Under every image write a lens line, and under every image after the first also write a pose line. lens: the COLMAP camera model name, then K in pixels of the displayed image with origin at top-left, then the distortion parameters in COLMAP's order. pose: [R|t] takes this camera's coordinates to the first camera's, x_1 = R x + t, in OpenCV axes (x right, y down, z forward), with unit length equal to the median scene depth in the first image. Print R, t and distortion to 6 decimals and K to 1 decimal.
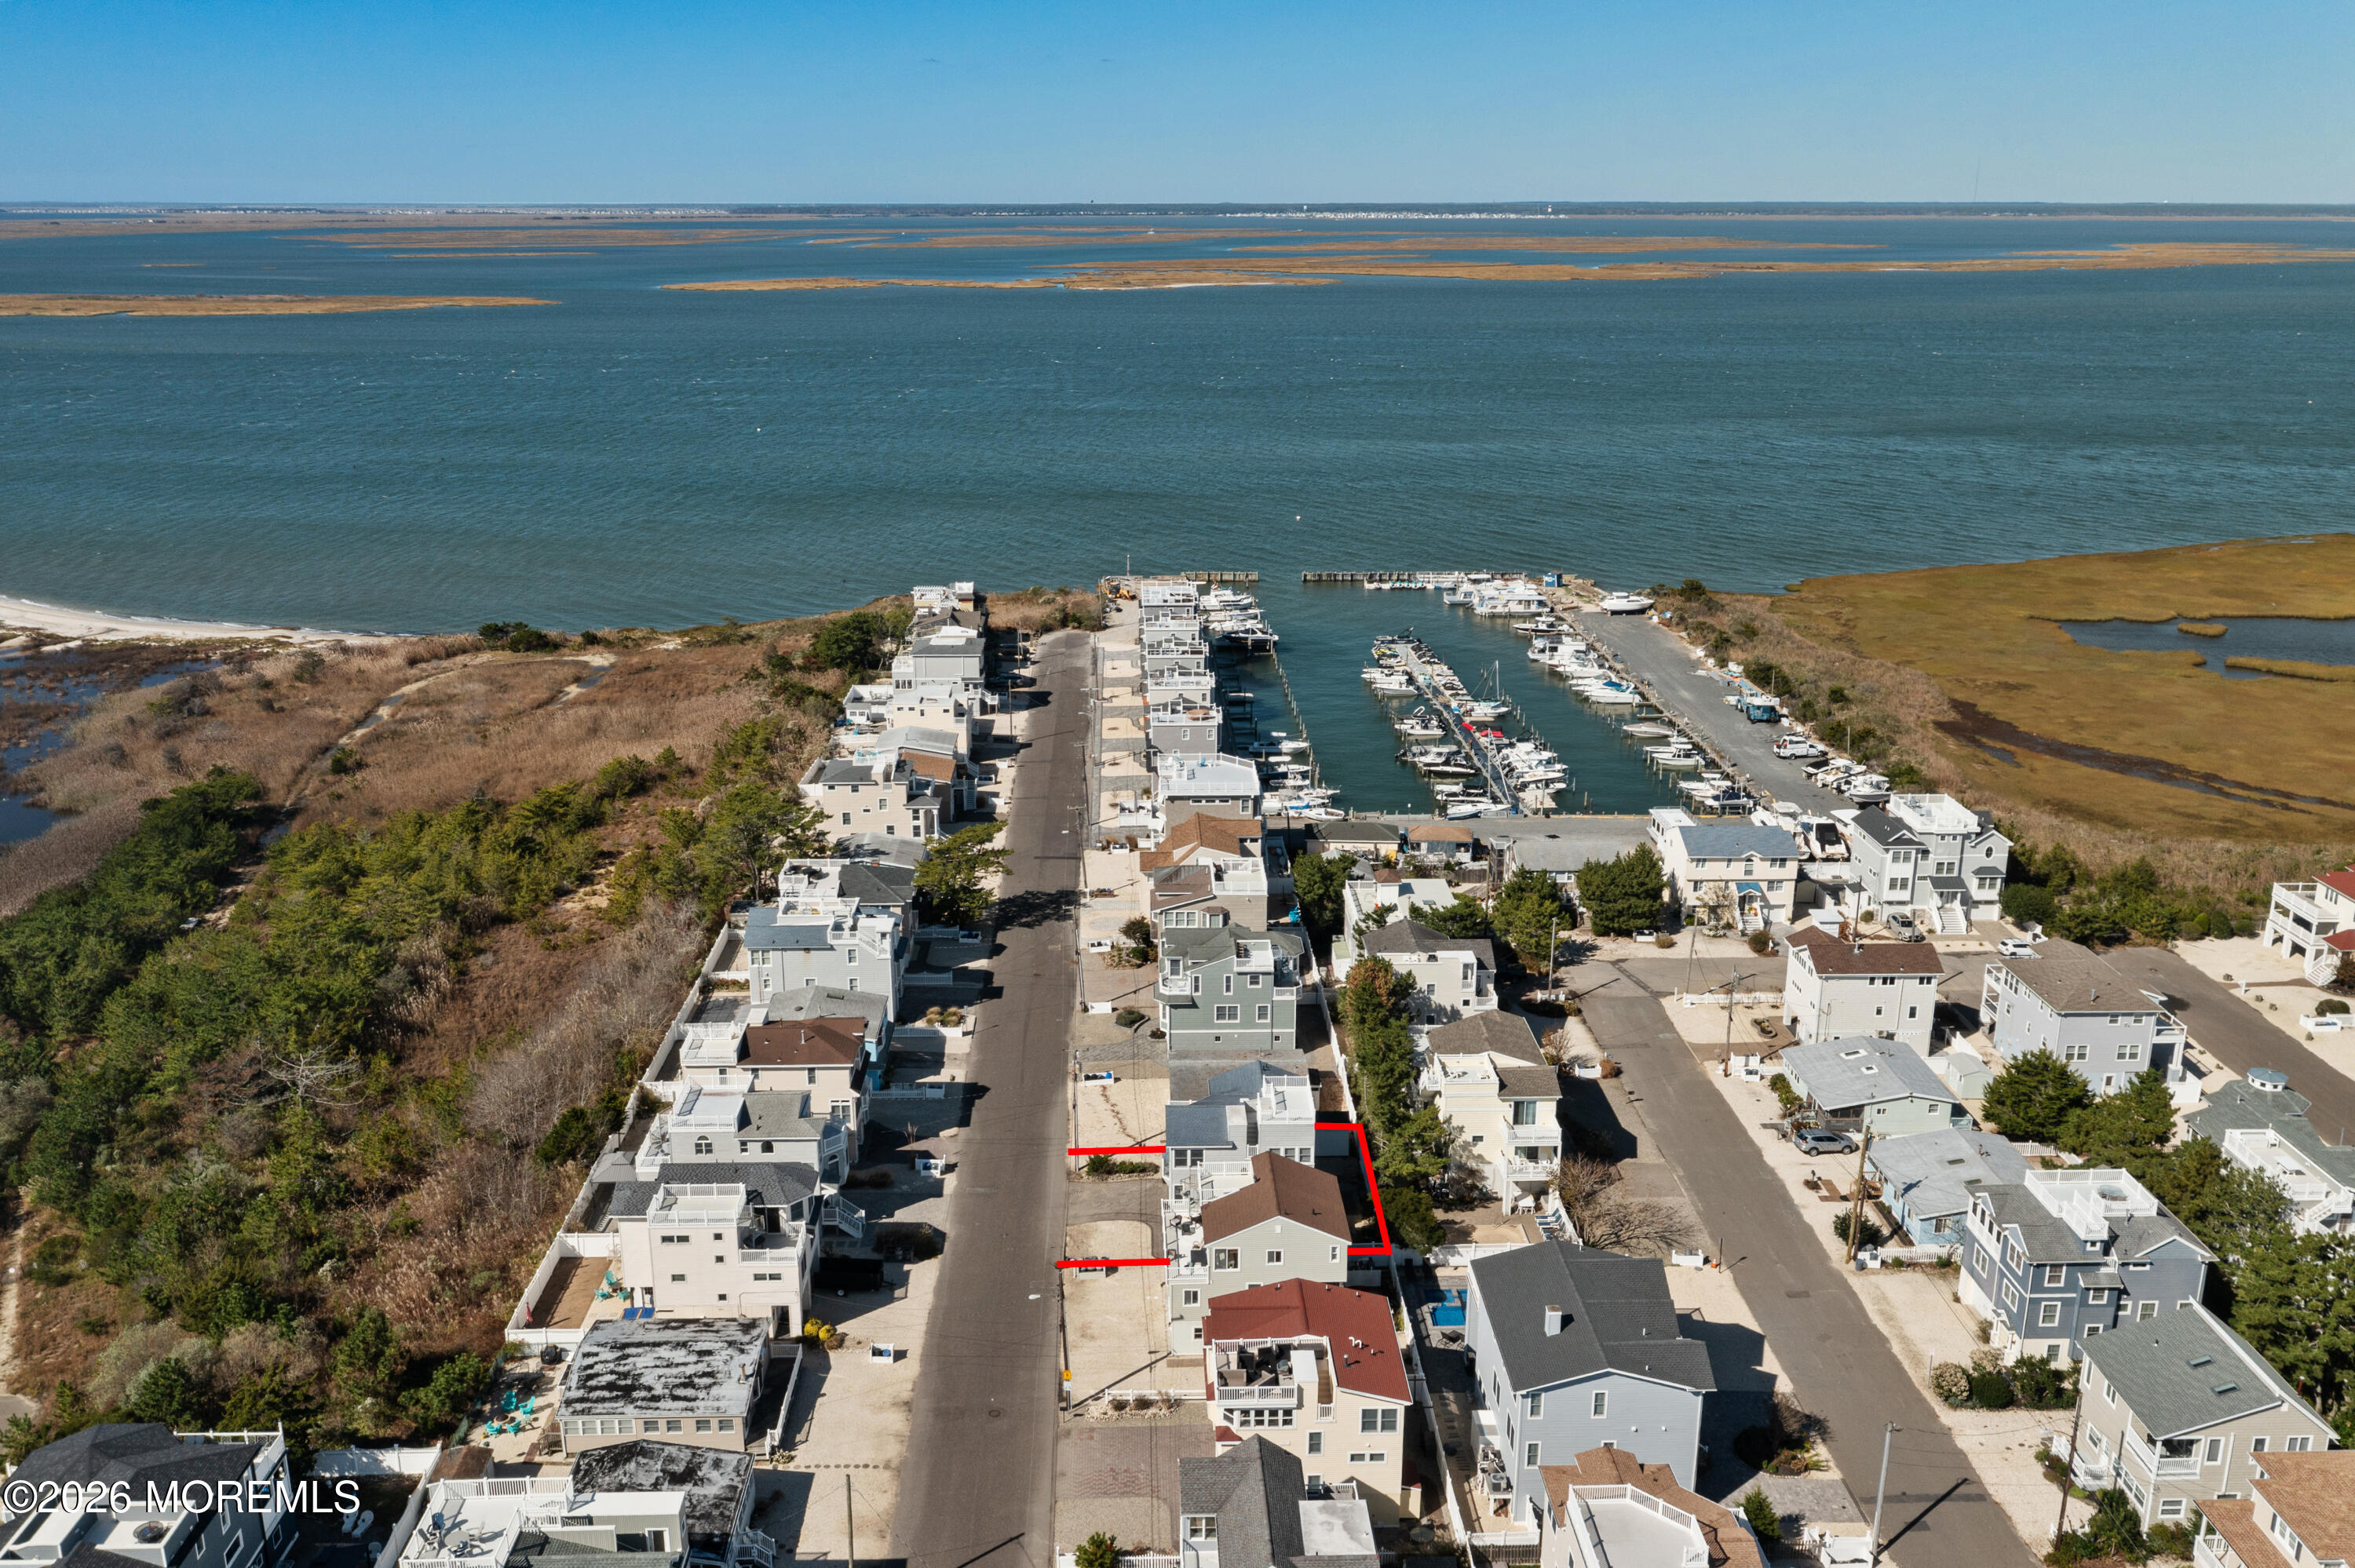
lens RADIAL K [[1972.9, 0, 1177.5], [0, 1972.9, 784.0], [0, 0, 1]] dist [-0.001253, 0.007300]
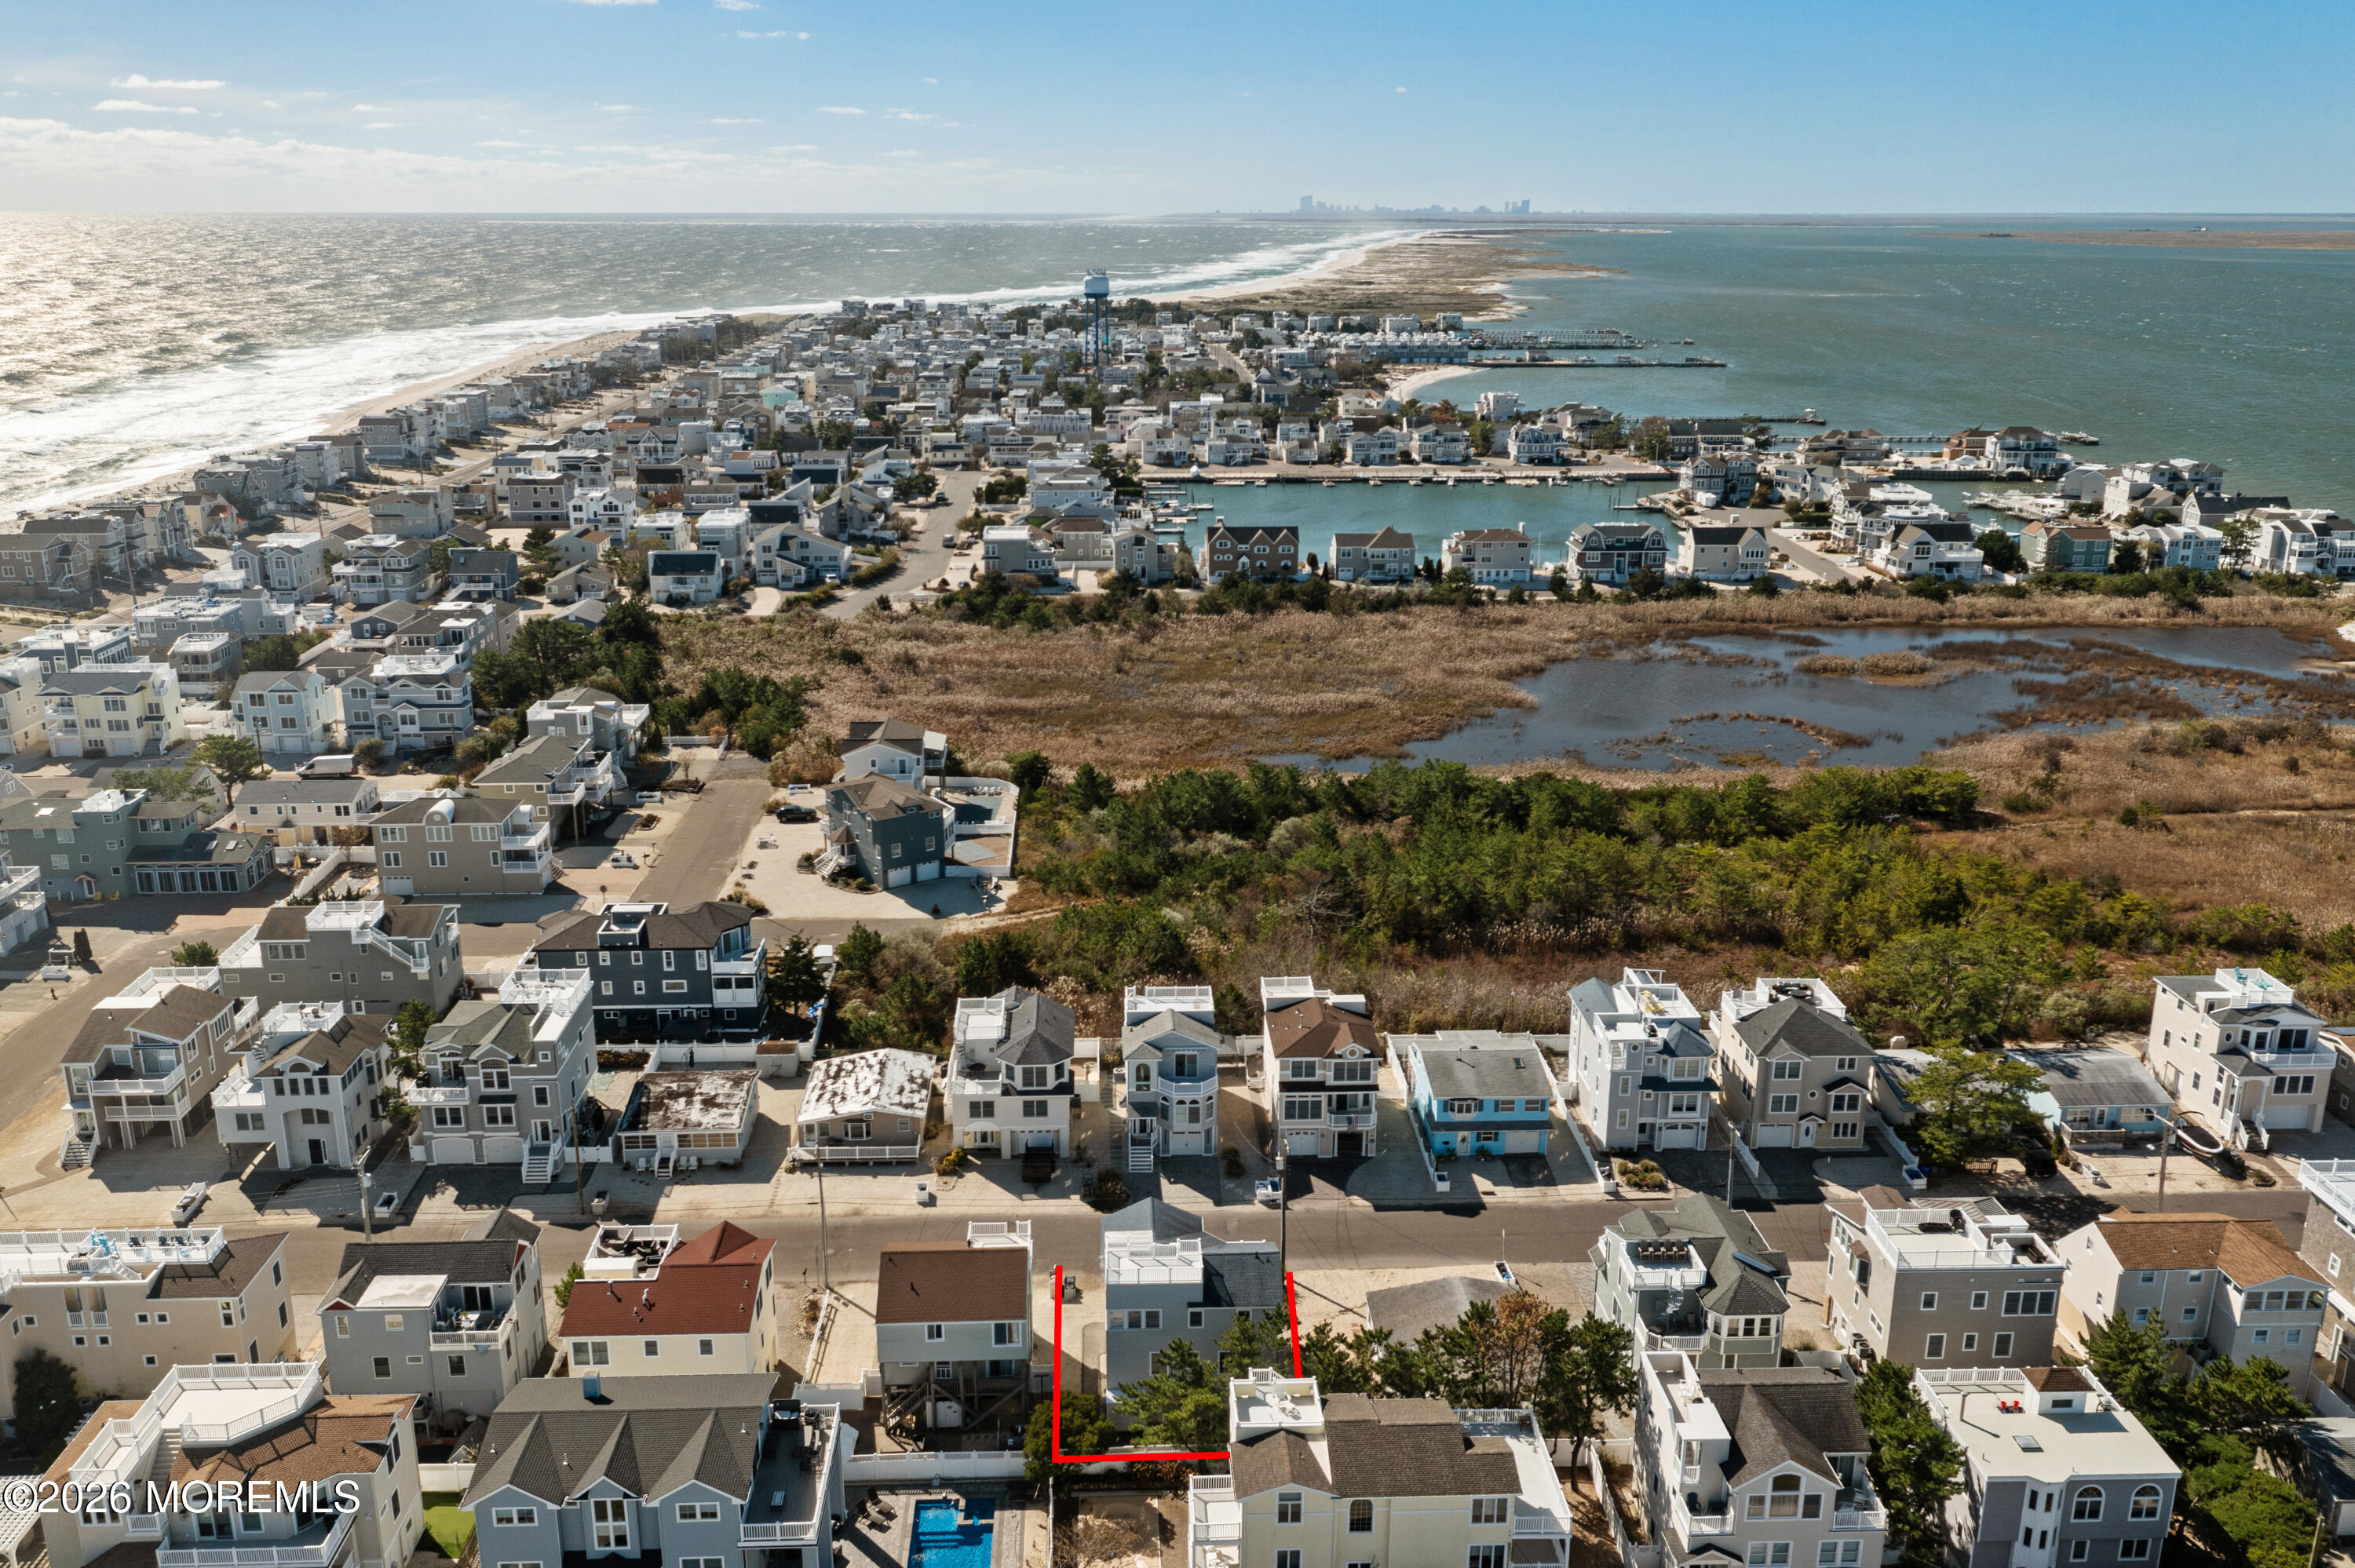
lens RADIAL K [[1955.7, 0, 1173.3], [0, 1955.7, 784.3], [0, 0, 1]] dist [0.000821, 0.006449]
pose [[0.015809, 0.284625, -0.958509, 0.549813], [-0.287883, 0.919331, 0.268243, -0.174554], [0.957535, 0.271697, 0.096472, 0.601366]]
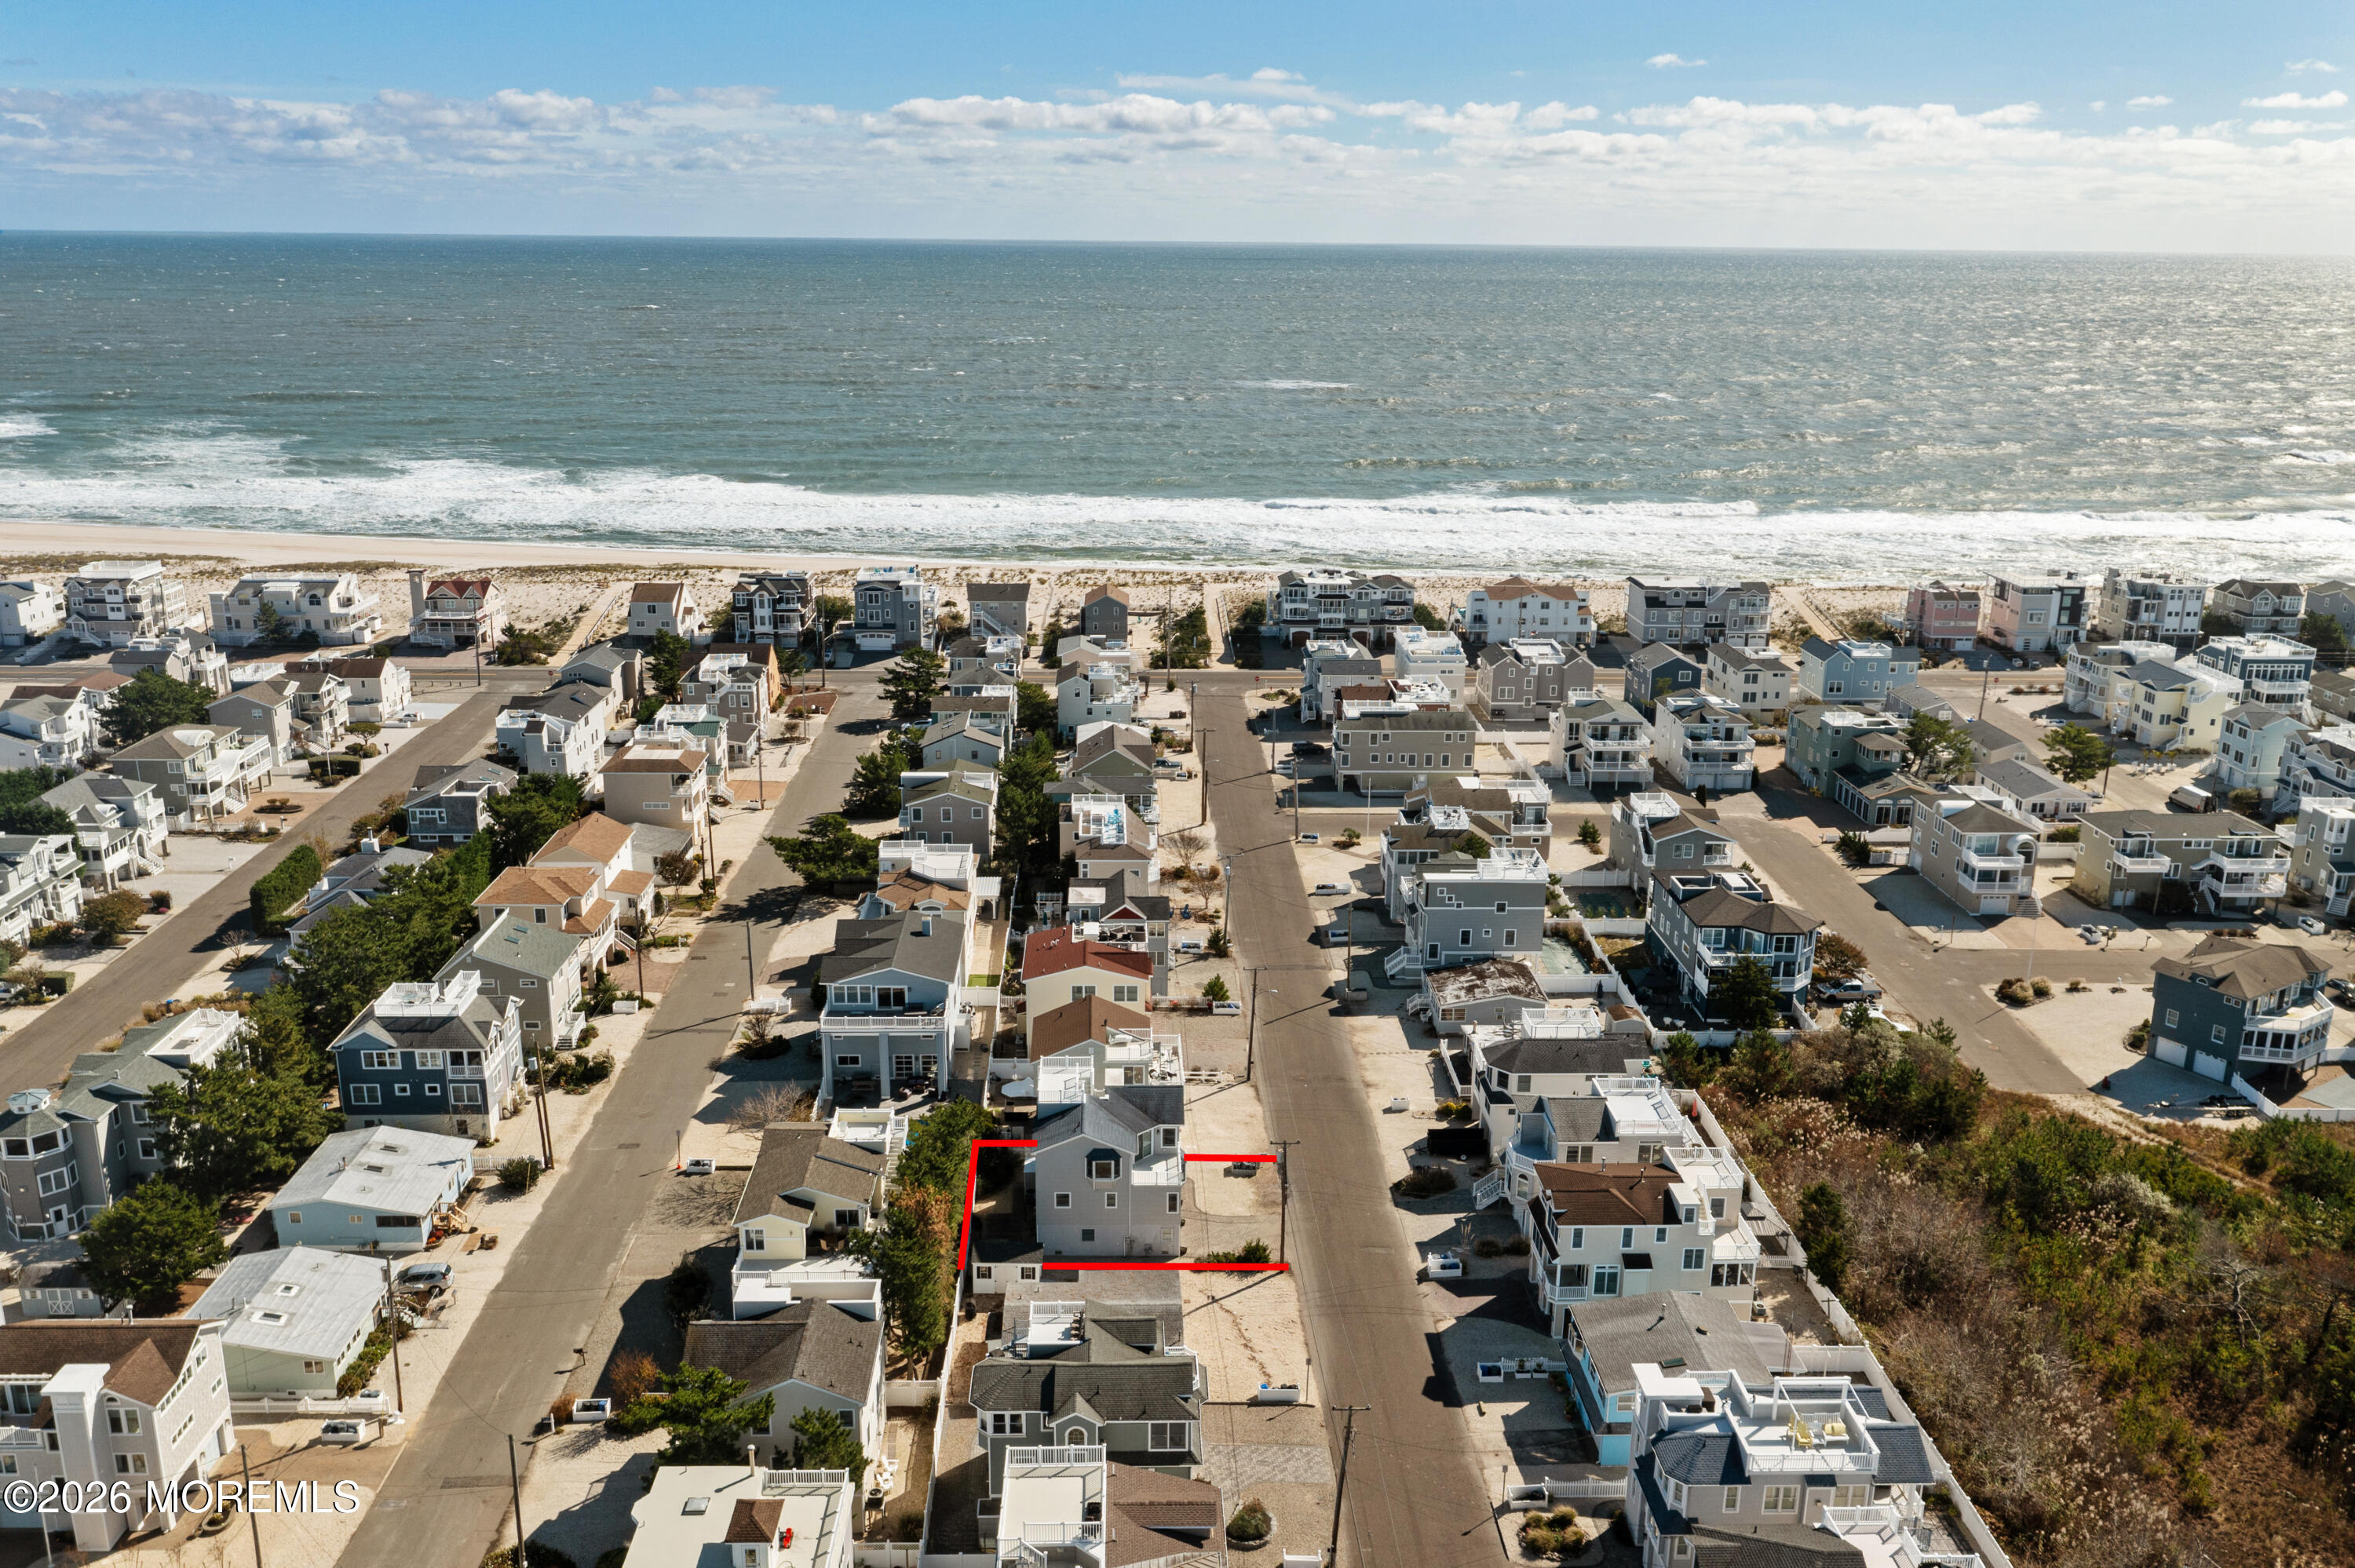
lens RADIAL K [[1926.3, 0, 1165.1], [0, 1926.3, 779.8], [0, 0, 1]] dist [-0.000744, 0.006373]
pose [[-0.999946, -0.010229, -0.001813, 0.004269], [-0.009600, 0.843154, 0.537586, -0.347493], [-0.003971, 0.537575, -0.843207, 1.209108]]
